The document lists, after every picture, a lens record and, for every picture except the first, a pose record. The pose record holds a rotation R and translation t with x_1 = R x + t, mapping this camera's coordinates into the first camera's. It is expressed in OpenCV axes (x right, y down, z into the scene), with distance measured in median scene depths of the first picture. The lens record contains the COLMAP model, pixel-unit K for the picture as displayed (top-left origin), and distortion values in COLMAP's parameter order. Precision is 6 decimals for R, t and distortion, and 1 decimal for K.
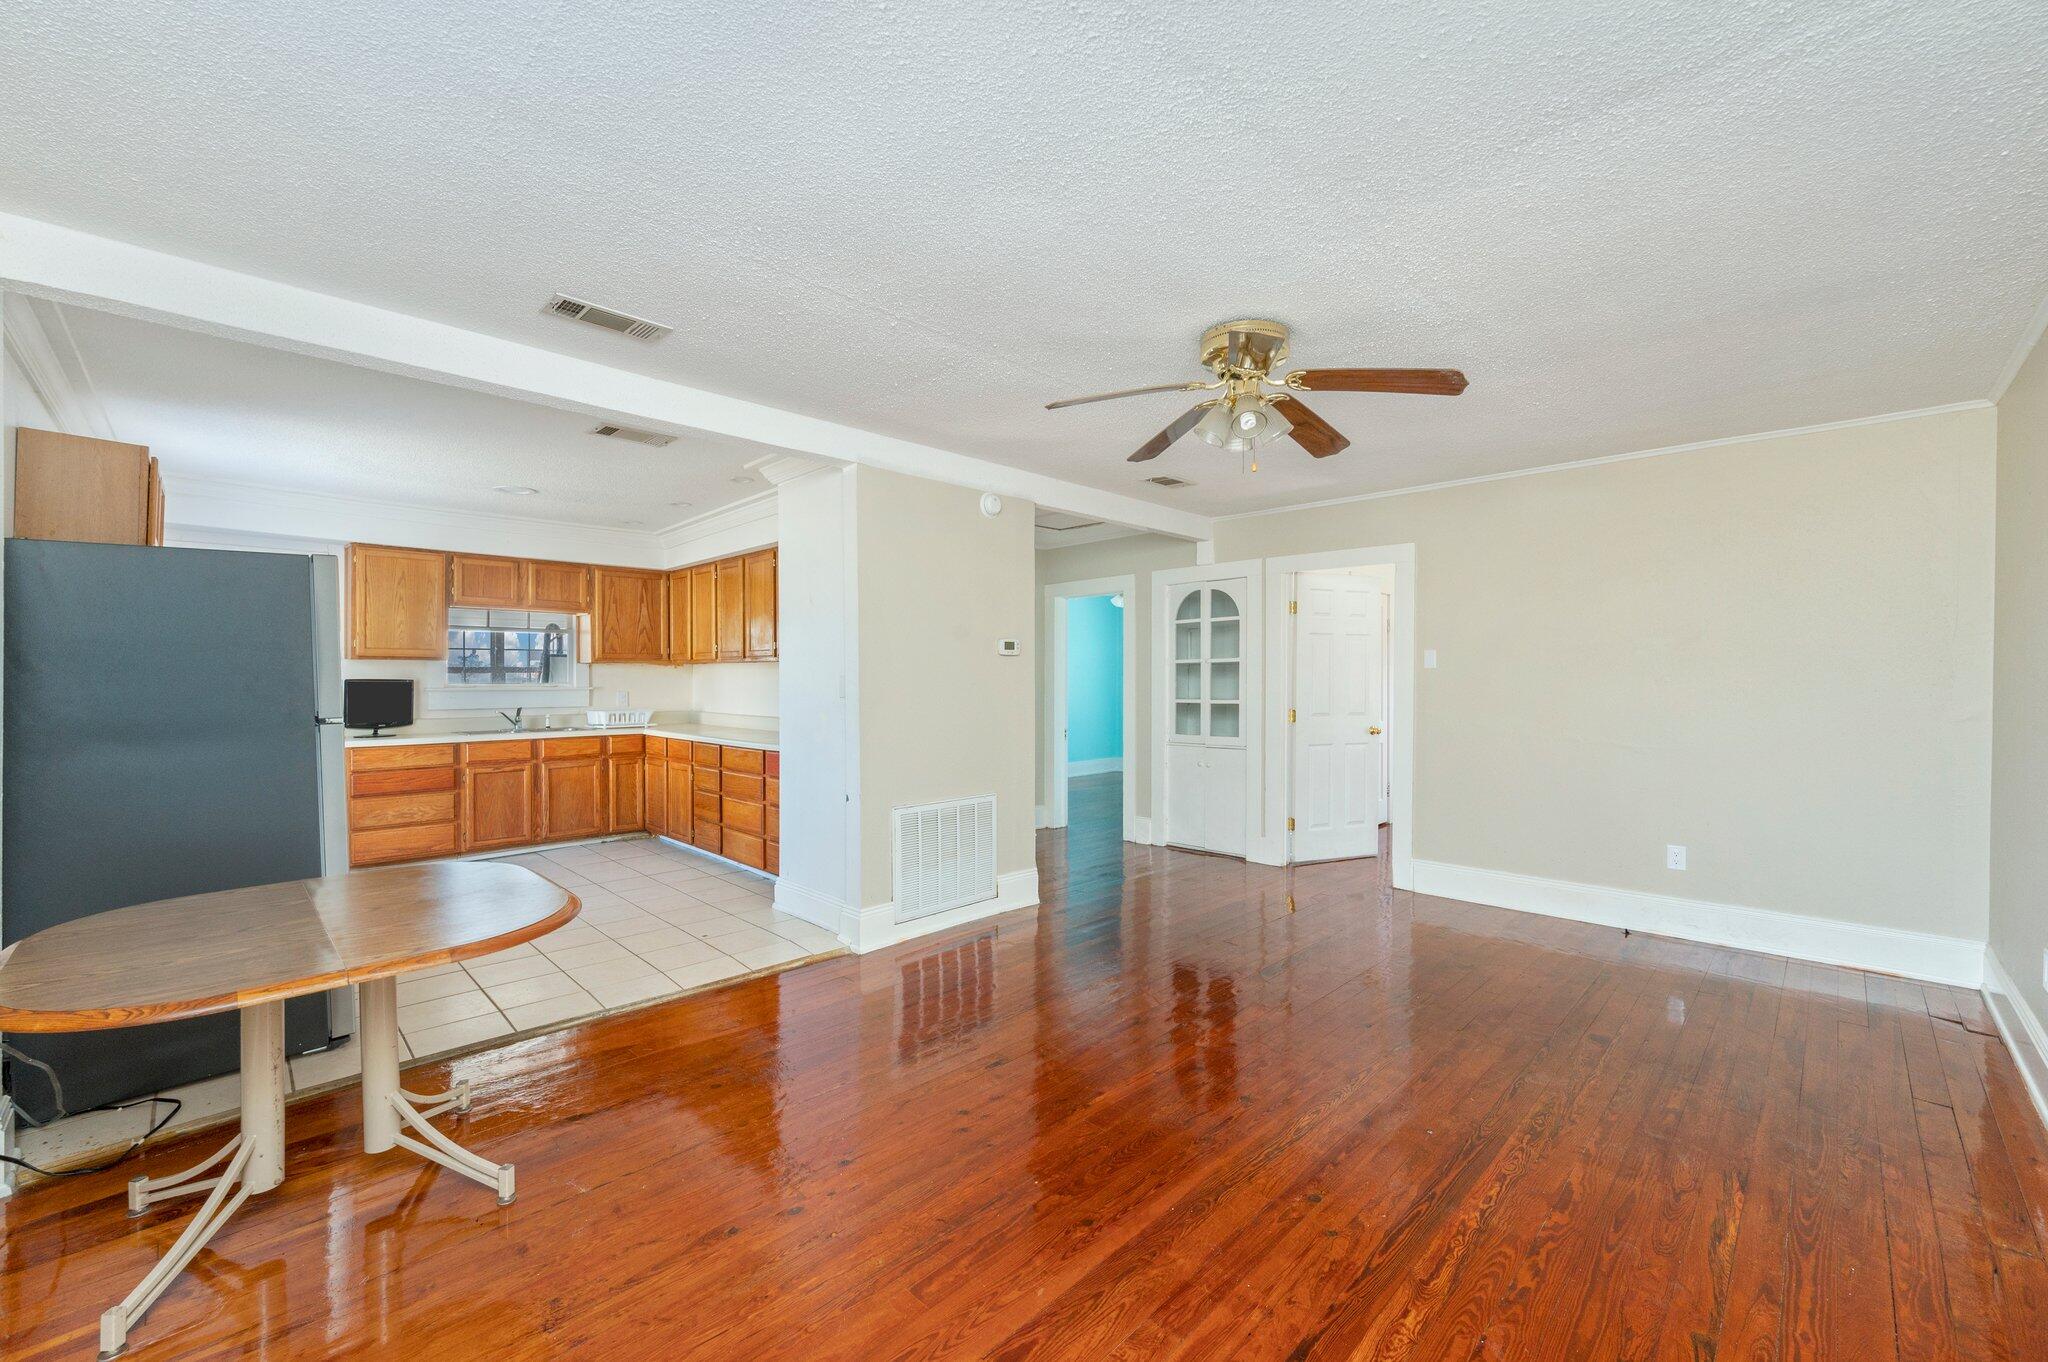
lens RADIAL K [[825.5, 0, 1030.6], [0, 825.5, 679.6], [0, 0, 1]] dist [-0.002244, -0.000076]
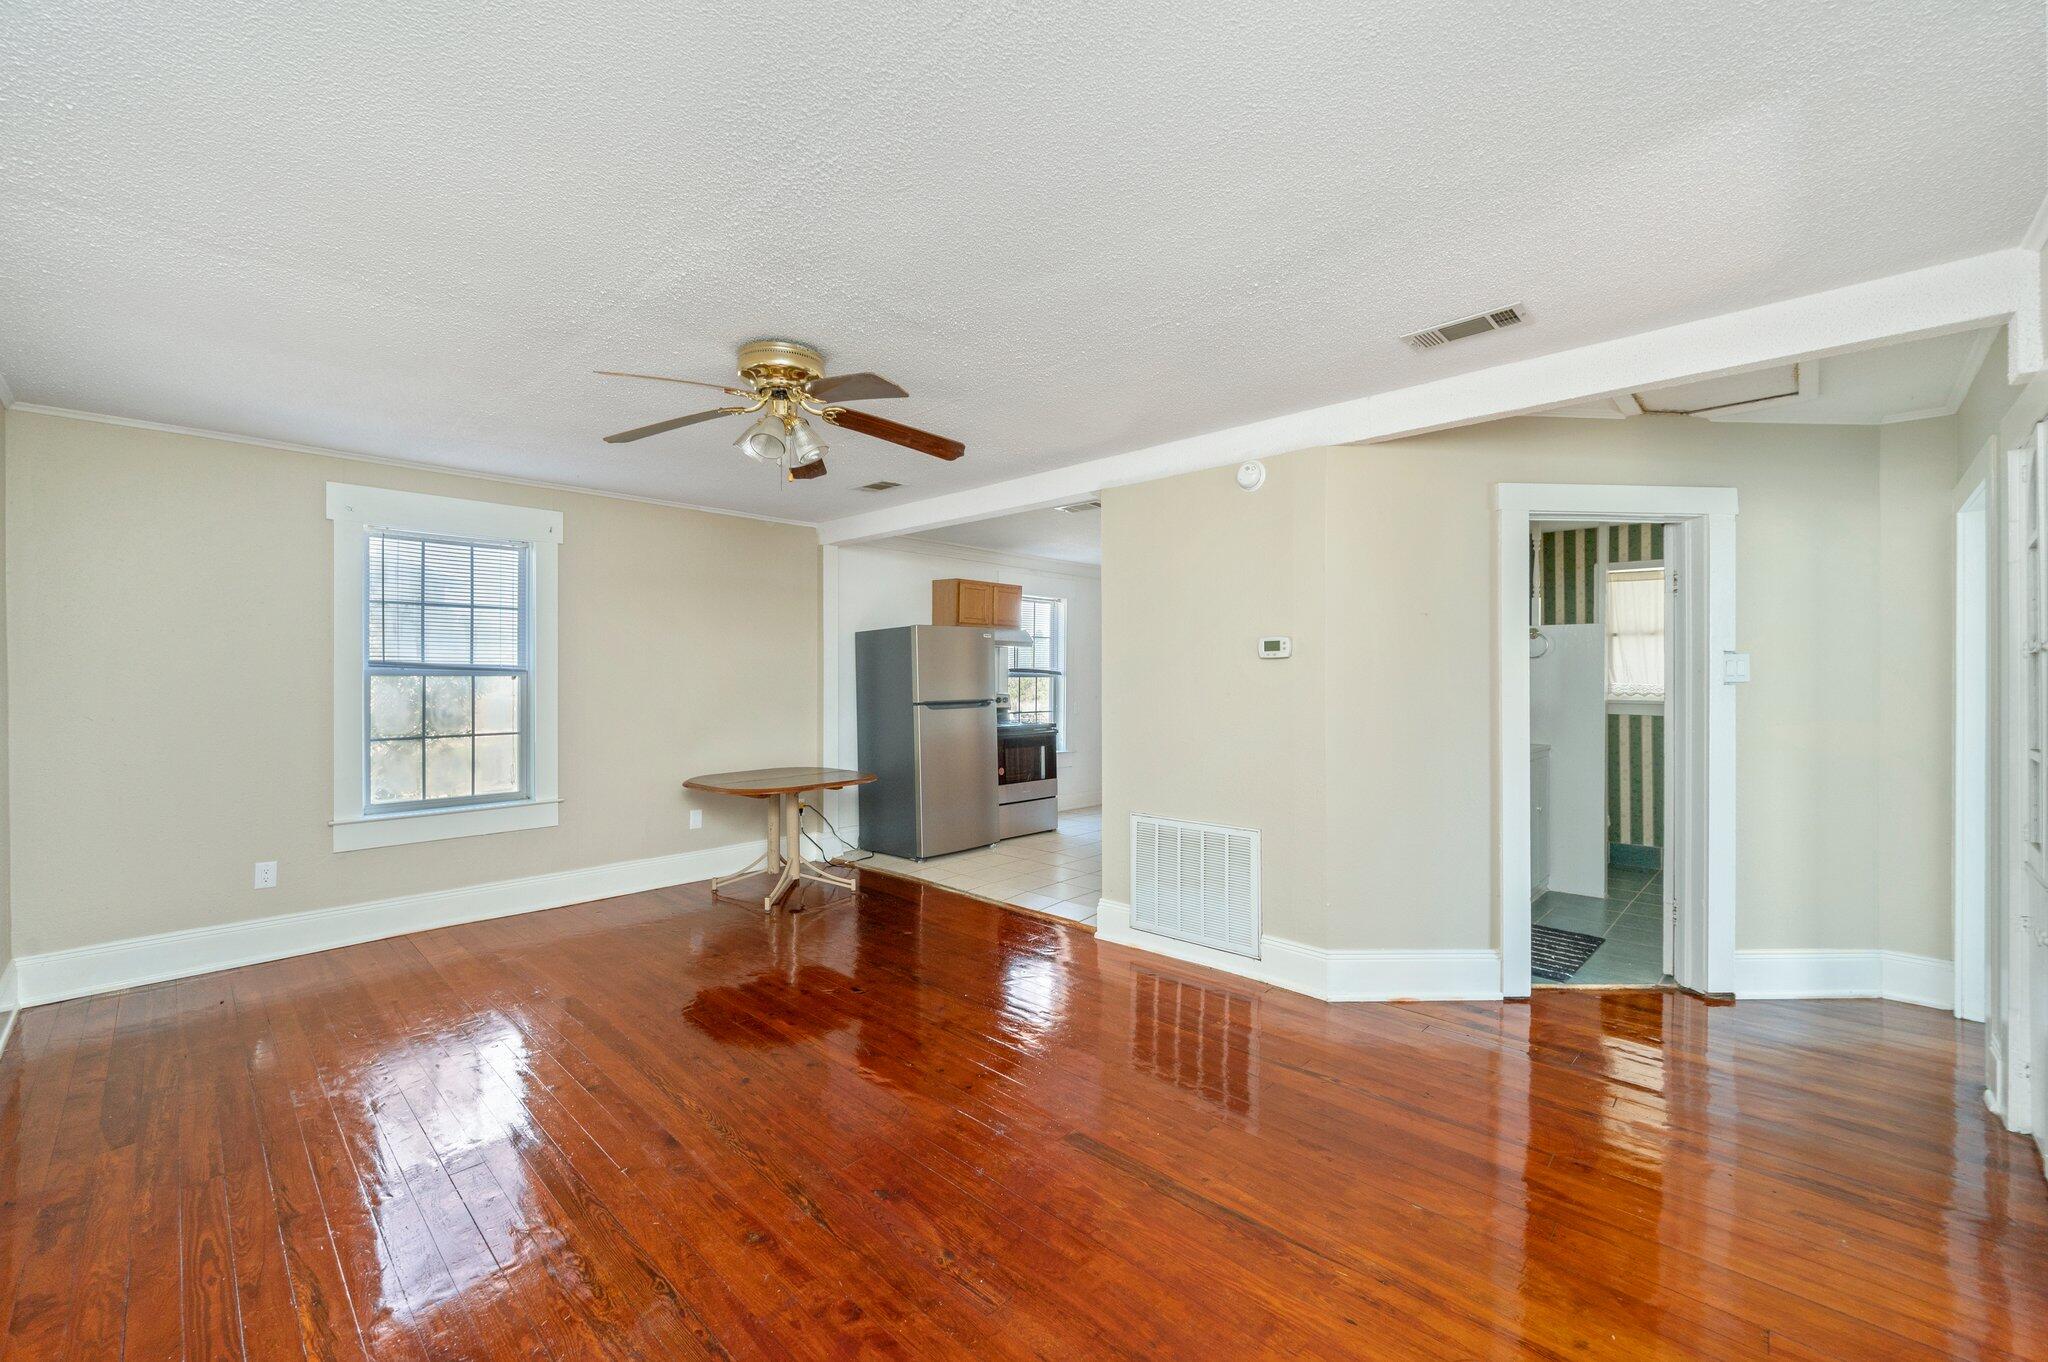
lens RADIAL K [[825.5, 0, 1038.5], [0, 825.5, 679.8], [0, 0, 1]] dist [-0.002244, -0.000076]
pose [[0.024914, 0.002488, -0.999687, 1.162871], [-0.001480, 0.999996, 0.002452, -0.016850], [0.999689, 0.001418, 0.024917, 1.168363]]
